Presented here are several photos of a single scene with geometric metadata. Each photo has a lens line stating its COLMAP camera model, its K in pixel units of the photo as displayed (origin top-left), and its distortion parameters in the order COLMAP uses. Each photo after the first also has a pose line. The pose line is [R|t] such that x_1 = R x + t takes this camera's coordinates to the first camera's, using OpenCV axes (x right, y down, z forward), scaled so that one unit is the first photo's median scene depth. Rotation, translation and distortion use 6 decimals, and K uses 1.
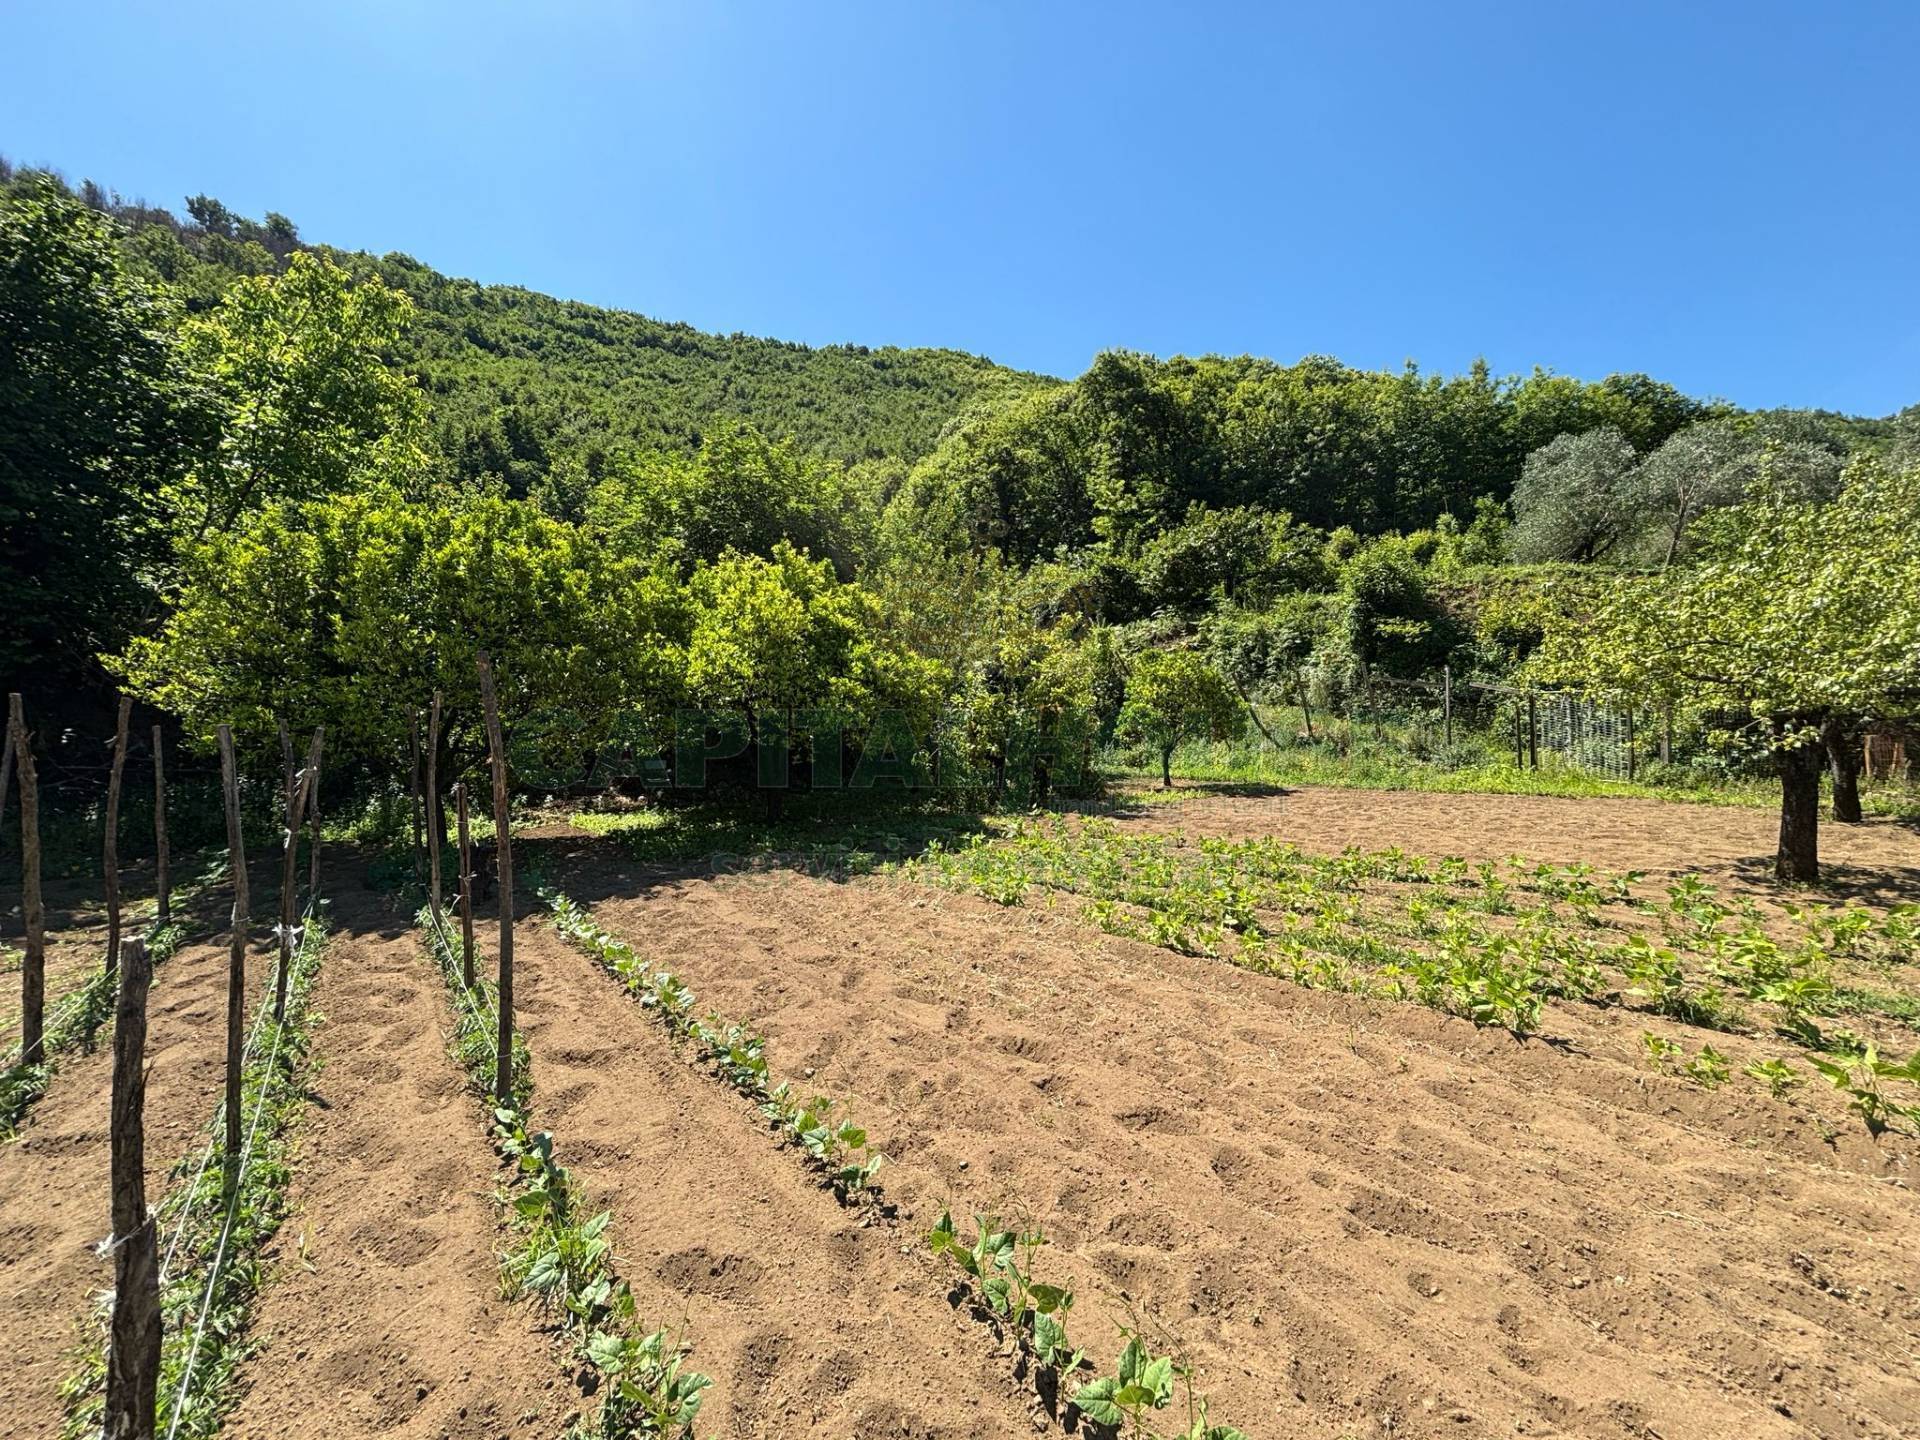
lens RADIAL K [[792.4, 0, 960.0], [0, 792.4, 720.0], [0, 0, 1]] dist [-0.021948, 0.011718]
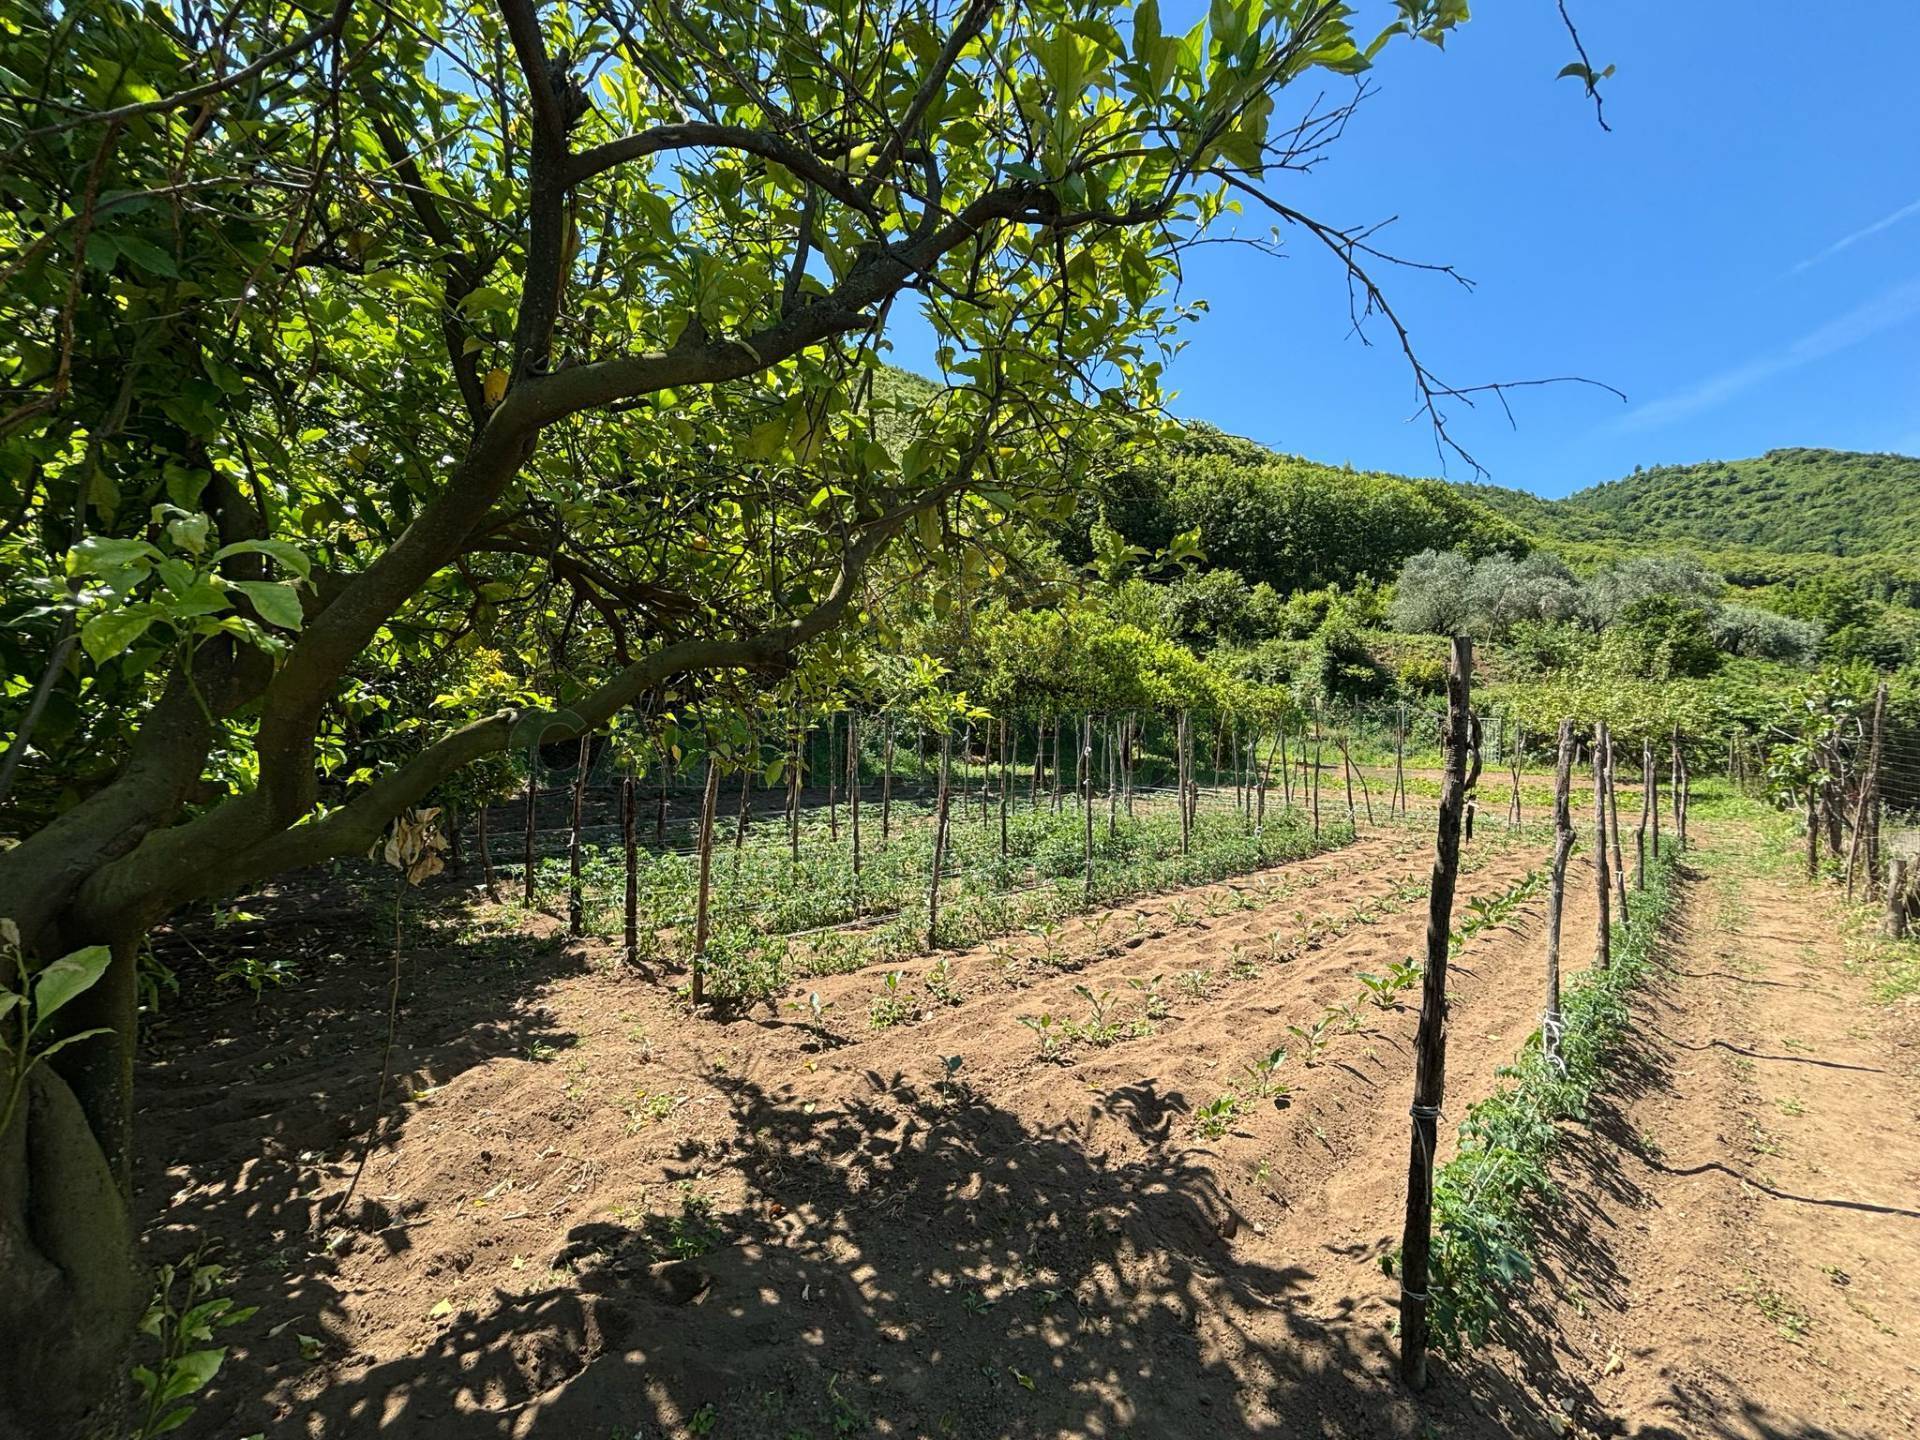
lens RADIAL K [[782.3, 0, 963.3], [0, 782.3, 718.3], [0, 0, 1]] dist [-0.000008, -0.000592]
pose [[0.973447, 0.044239, 0.224598, -1.440820], [-0.048235, 0.998760, 0.012334, -0.001170], [-0.223773, -0.022840, 0.974374, -0.981984]]
